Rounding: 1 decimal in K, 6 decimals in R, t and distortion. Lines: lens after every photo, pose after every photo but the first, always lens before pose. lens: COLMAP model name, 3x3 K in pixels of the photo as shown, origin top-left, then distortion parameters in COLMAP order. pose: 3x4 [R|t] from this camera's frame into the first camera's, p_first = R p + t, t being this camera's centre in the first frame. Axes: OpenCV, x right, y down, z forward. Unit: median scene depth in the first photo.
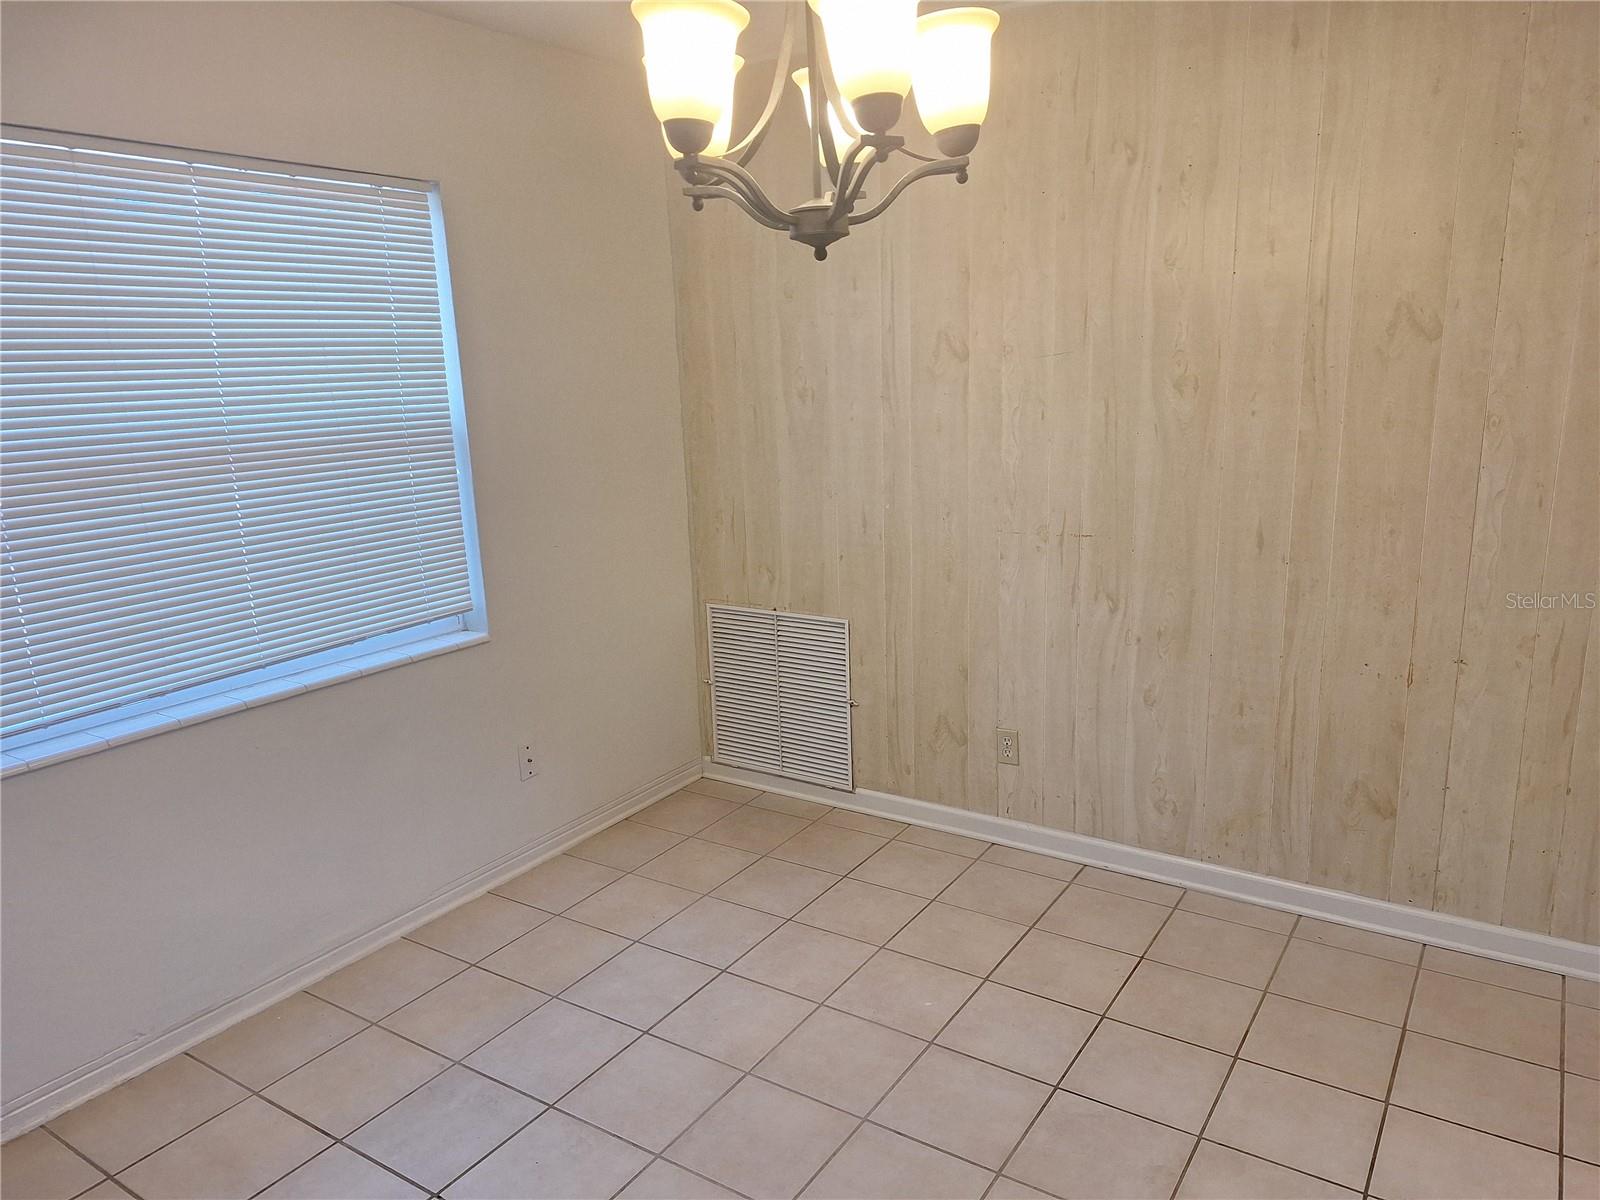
lens RADIAL K [[1109.9, 0, 797.9], [0, 1109.9, 615.1], [0, 0, 1]] dist [0.029908, -0.014002]
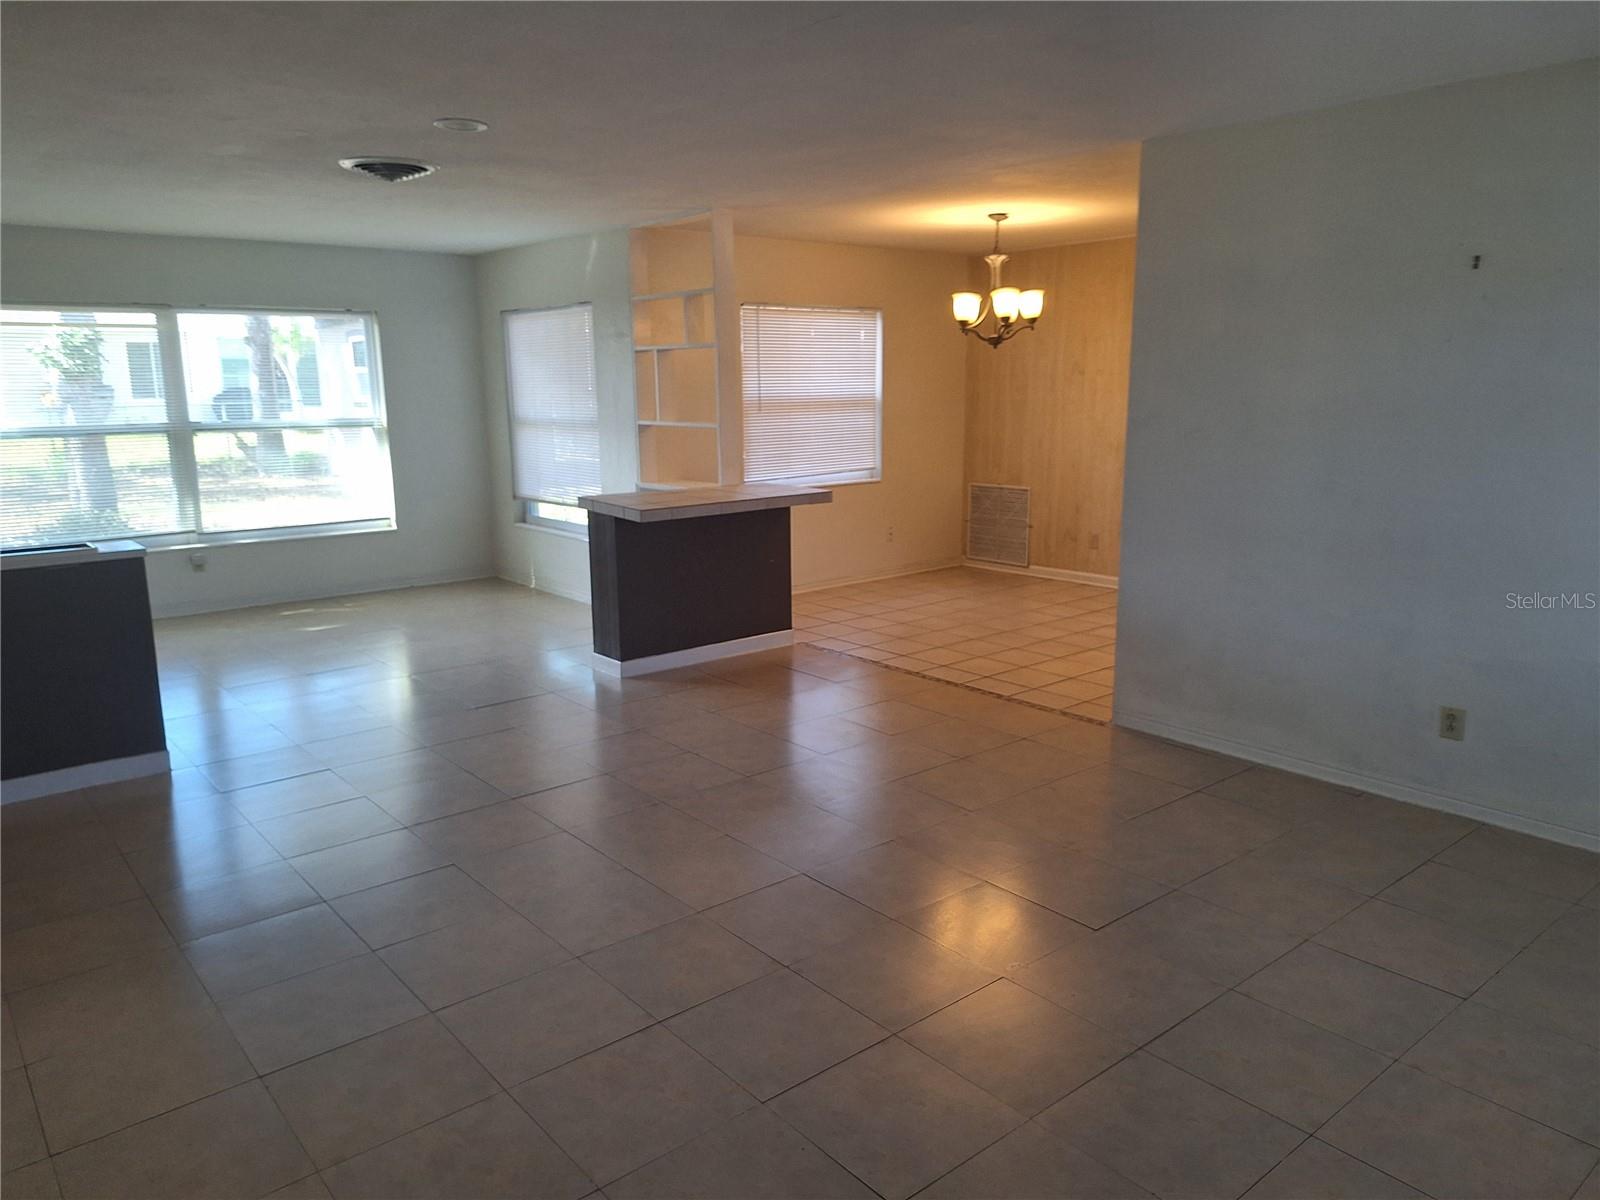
lens RADIAL K [[1109.9, 0, 788.0], [0, 1109.9, 590.5], [0, 0, 1]] dist [0.029908, -0.014002]
pose [[0.961578, 0.074284, -0.264289, 0.193681], [-0.082070, 0.996454, -0.018522, 0.311069], [0.261976, 0.039501, 0.964266, -1.375713]]
